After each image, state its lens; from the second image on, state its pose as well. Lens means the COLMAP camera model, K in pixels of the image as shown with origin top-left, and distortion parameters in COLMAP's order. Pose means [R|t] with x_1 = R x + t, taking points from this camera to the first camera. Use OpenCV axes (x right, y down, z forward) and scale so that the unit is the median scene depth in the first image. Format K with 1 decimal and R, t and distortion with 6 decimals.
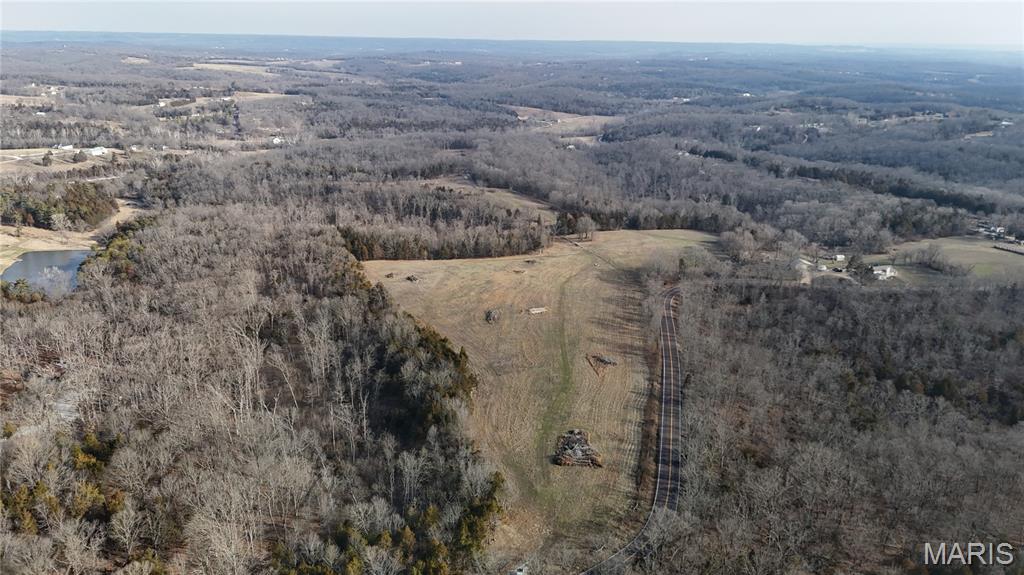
lens RADIAL K [[748.8, 0, 512.8], [0, 748.8, 287.3], [0, 0, 1]] dist [0.064009, -0.054121]
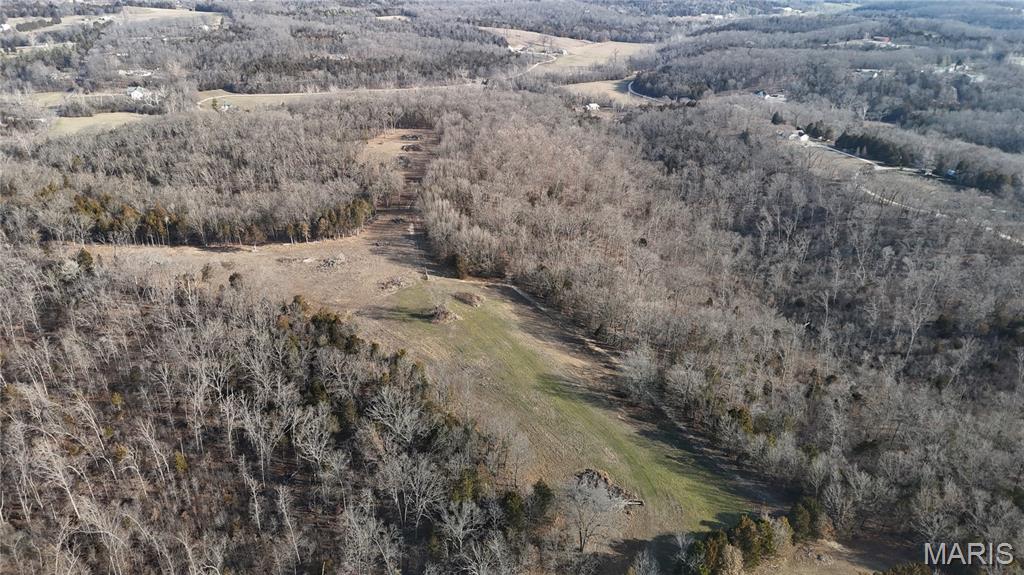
lens RADIAL K [[748.8, 0, 504.8], [0, 748.8, 285.6], [0, 0, 1]] dist [0.064009, -0.054121]
pose [[0.999947, -0.000962, 0.010216, -0.015548], [-0.000184, 0.993754, 0.111590, -0.305118], [-0.010259, -0.111586, 0.993702, 0.974444]]
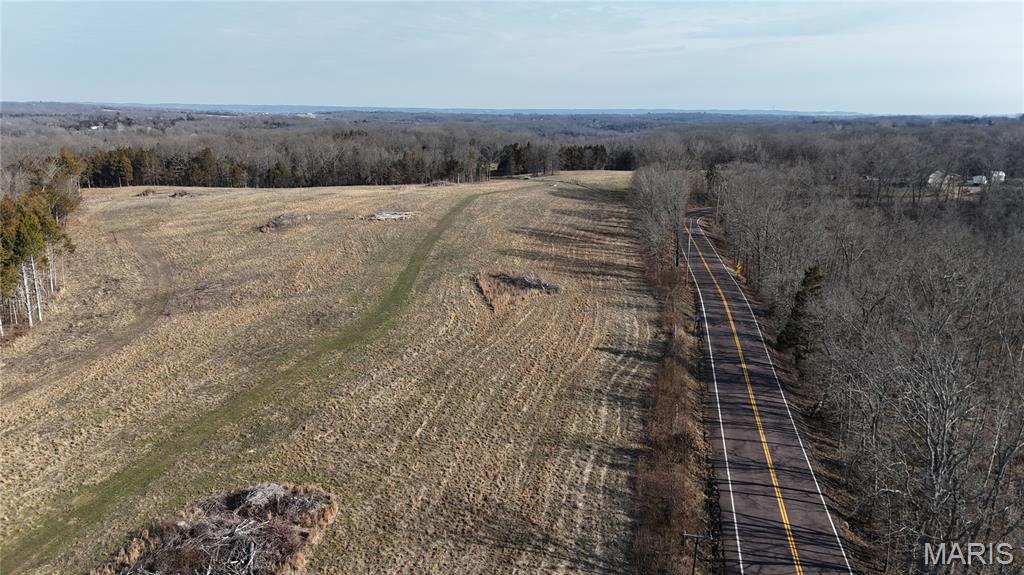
lens RADIAL K [[748.8, 0, 508.6], [0, 748.8, 291.9], [0, 0, 1]] dist [0.064009, -0.054121]
pose [[0.999976, -0.005229, -0.004466, 0.091538], [0.004827, 0.996308, -0.085720, 0.101977], [0.004898, 0.085697, 0.996309, 0.519573]]
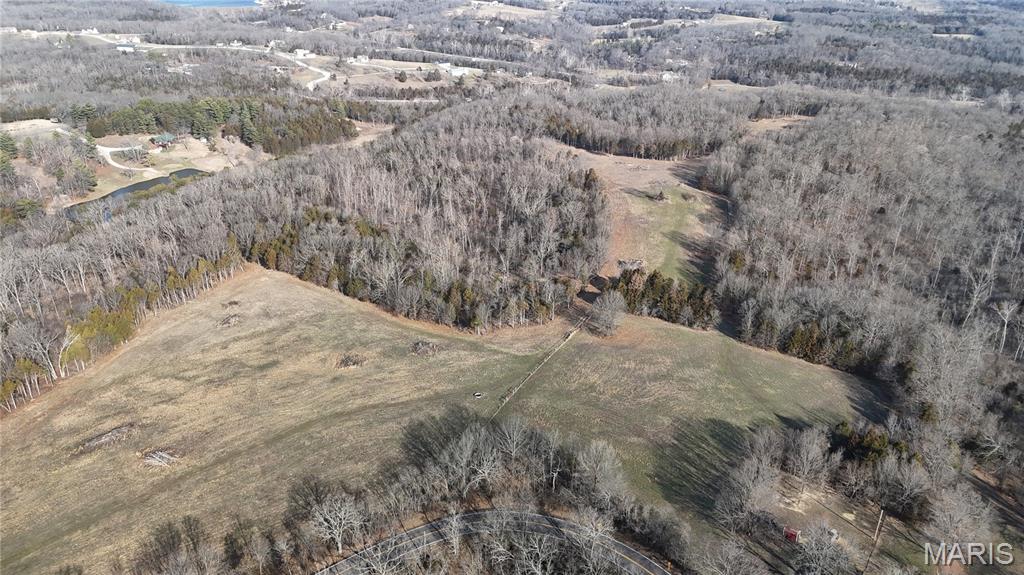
lens RADIAL K [[748.8, 0, 512.8], [0, 748.8, 285.4], [0, 0, 1]] dist [0.064009, -0.054121]
pose [[0.725713, 0.282160, -0.627476, 0.495972], [-0.220202, 0.959316, 0.176705, -0.229078], [0.651807, 0.009934, 0.758320, 0.673609]]
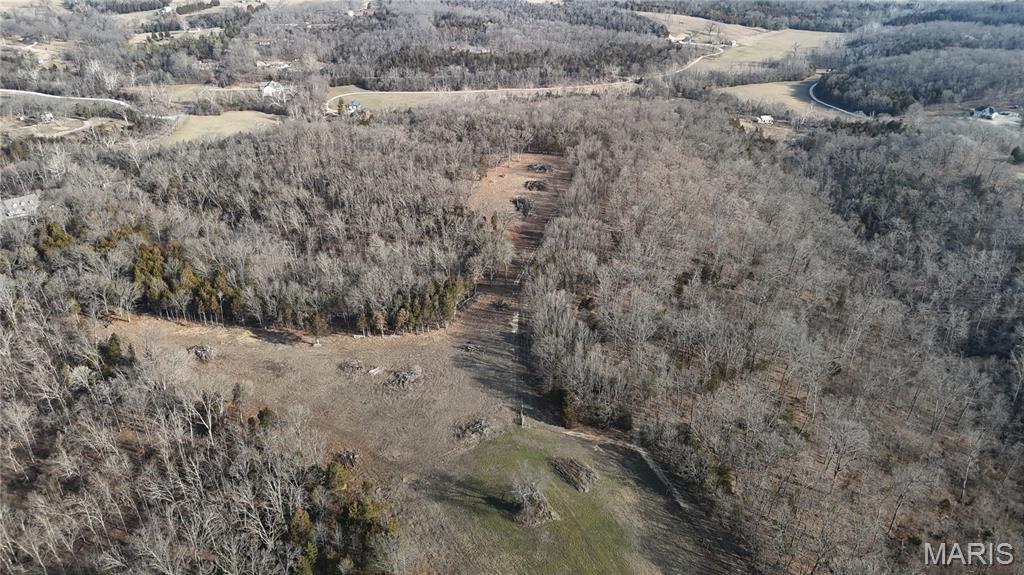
lens RADIAL K [[748.8, 0, 504.7], [0, 748.8, 281.3], [0, 0, 1]] dist [0.064009, -0.054121]
pose [[0.981876, 0.077521, -0.172947, -0.011199], [-0.052179, 0.987827, 0.146543, -0.409277], [0.182202, -0.134862, 0.973969, 1.200090]]
